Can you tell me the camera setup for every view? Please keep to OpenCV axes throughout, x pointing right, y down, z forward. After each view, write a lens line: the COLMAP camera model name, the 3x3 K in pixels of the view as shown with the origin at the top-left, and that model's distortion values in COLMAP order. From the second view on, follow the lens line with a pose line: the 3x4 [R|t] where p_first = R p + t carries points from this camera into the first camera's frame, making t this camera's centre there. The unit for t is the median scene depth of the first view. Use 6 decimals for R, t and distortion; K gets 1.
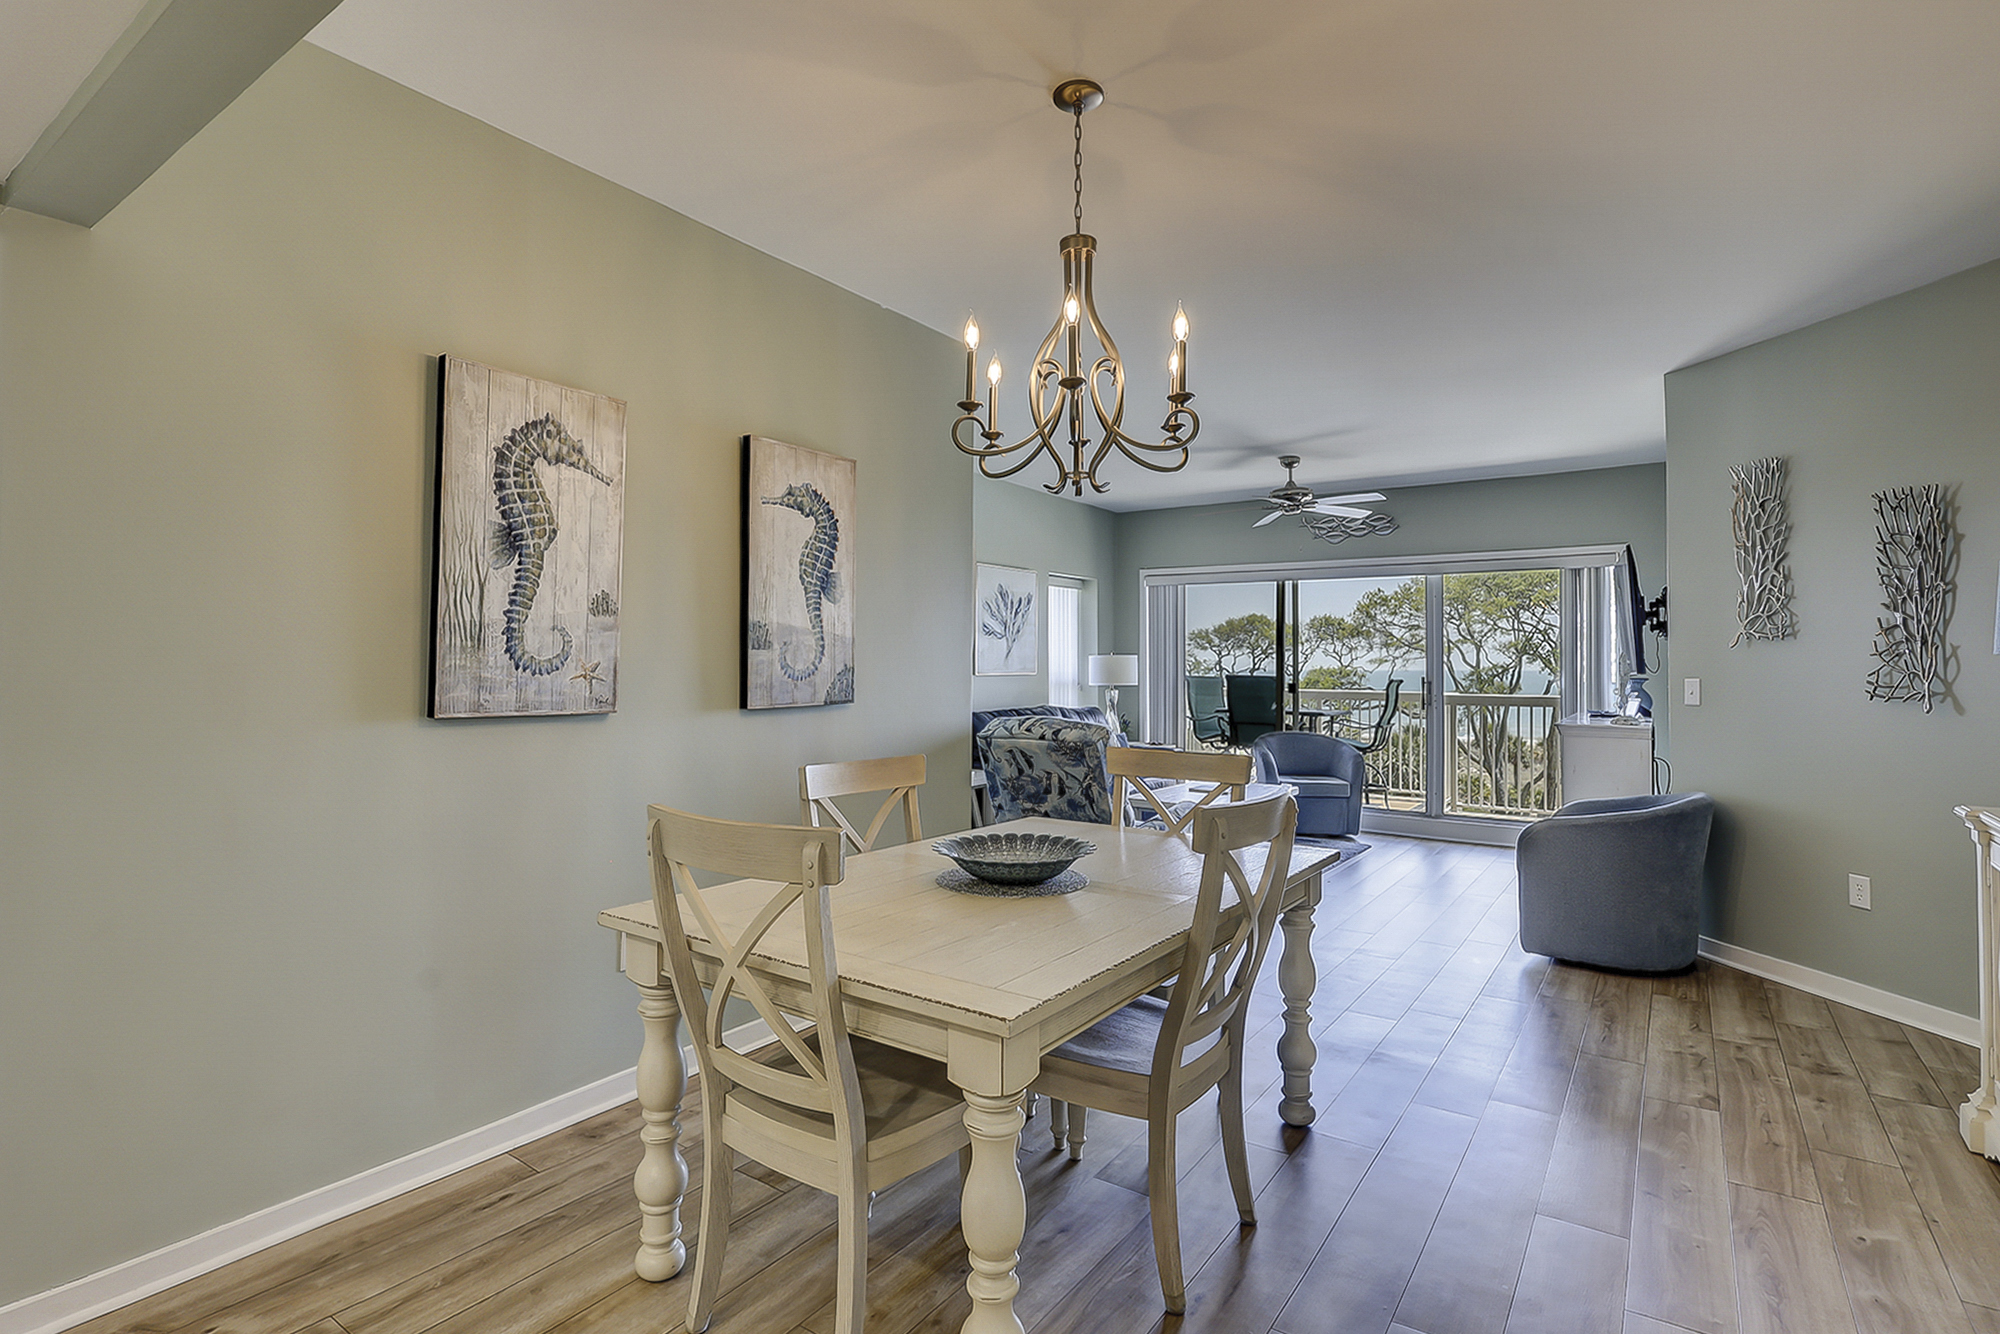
lens RADIAL K [[955.3, 0, 1009.0], [0, 955.3, 646.1], [0, 0, 1]] dist [-0.005730, -0.000280]
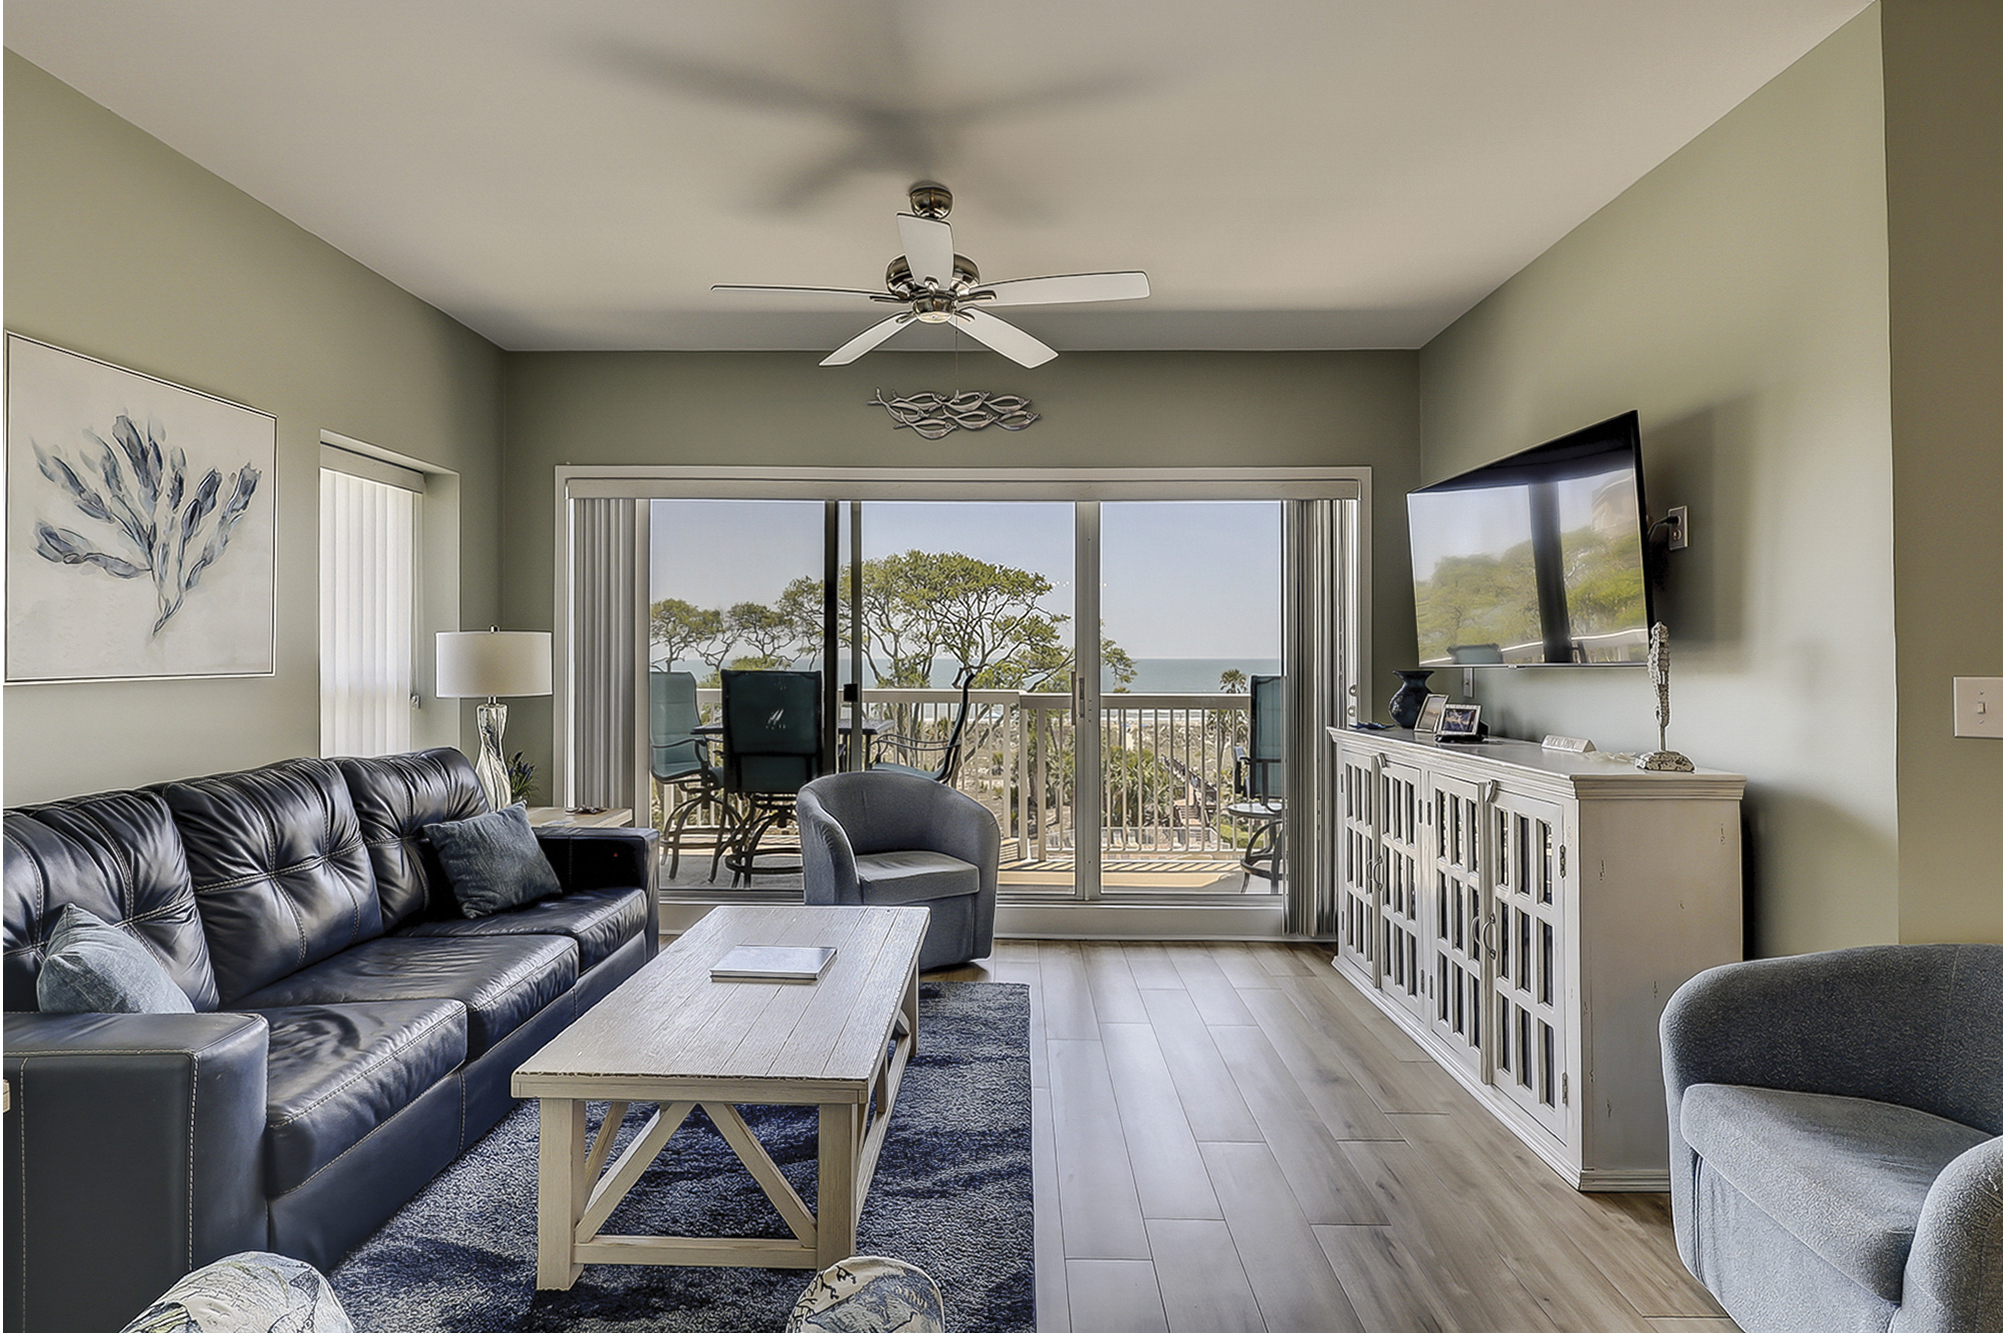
lens RADIAL K [[943.2, 0, 993.6], [0, 943.2, 643.2], [0, 0, 1]] dist [-0.001651, -0.000449]
pose [[0.831018, 0.002887, 0.556237, 0.103577], [-0.007136, 0.999960, 0.005471, 0.019735], [-0.556199, -0.008516, 0.831005, 0.900987]]
